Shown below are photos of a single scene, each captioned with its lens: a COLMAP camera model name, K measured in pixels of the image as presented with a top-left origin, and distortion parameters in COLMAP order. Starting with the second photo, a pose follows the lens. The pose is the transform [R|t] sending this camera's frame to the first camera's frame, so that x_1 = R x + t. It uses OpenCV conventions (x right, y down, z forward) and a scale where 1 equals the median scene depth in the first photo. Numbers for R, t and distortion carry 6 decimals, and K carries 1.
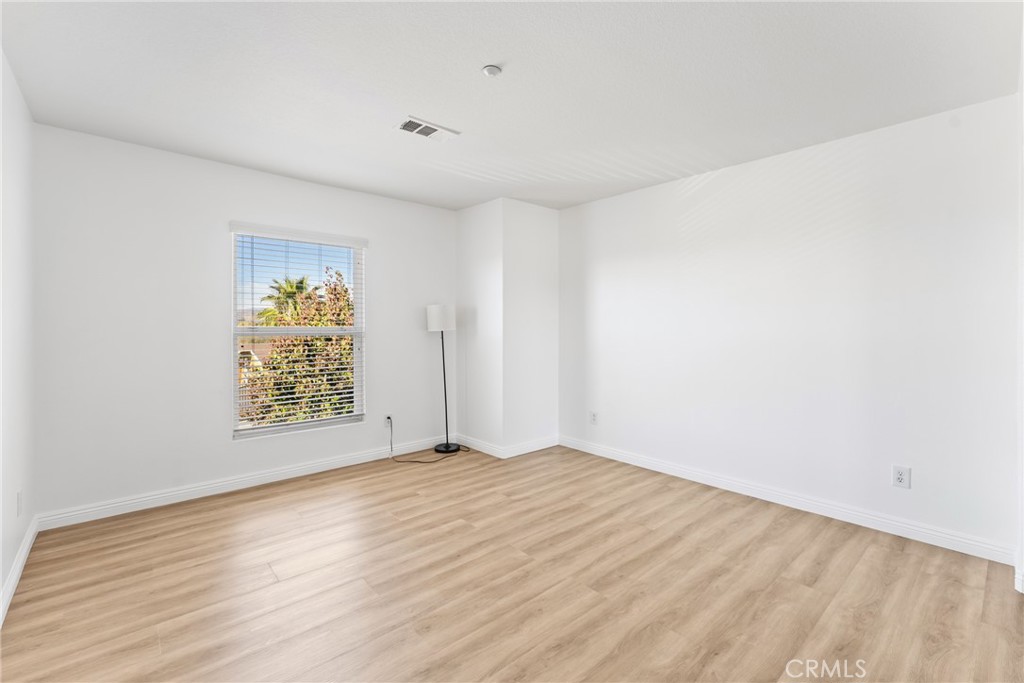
lens RADIAL K [[452.3, 0, 516.0], [0, 452.3, 338.9], [0, 0, 1]] dist [-0.005948, 0.000330]
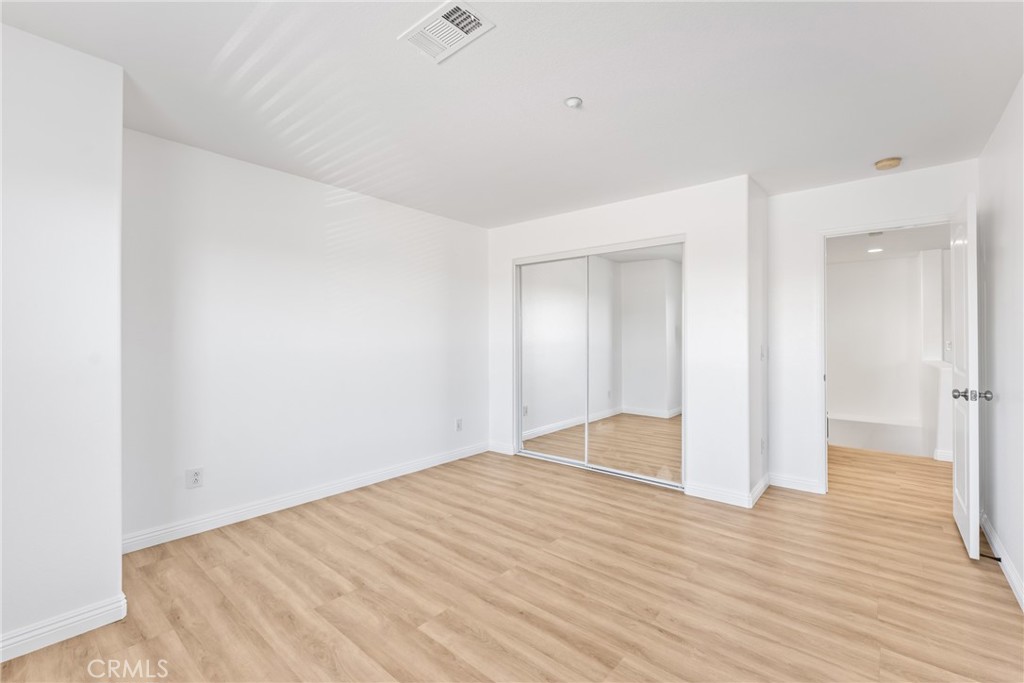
lens RADIAL K [[452.3, 0, 514.5], [0, 452.3, 336.5], [0, 0, 1]] dist [-0.005948, 0.000330]
pose [[-0.148592, -0.001053, 0.988898, -0.770905], [0.032835, 0.999443, 0.005998, -0.024110], [-0.988353, 0.033361, -0.148475, 0.918102]]
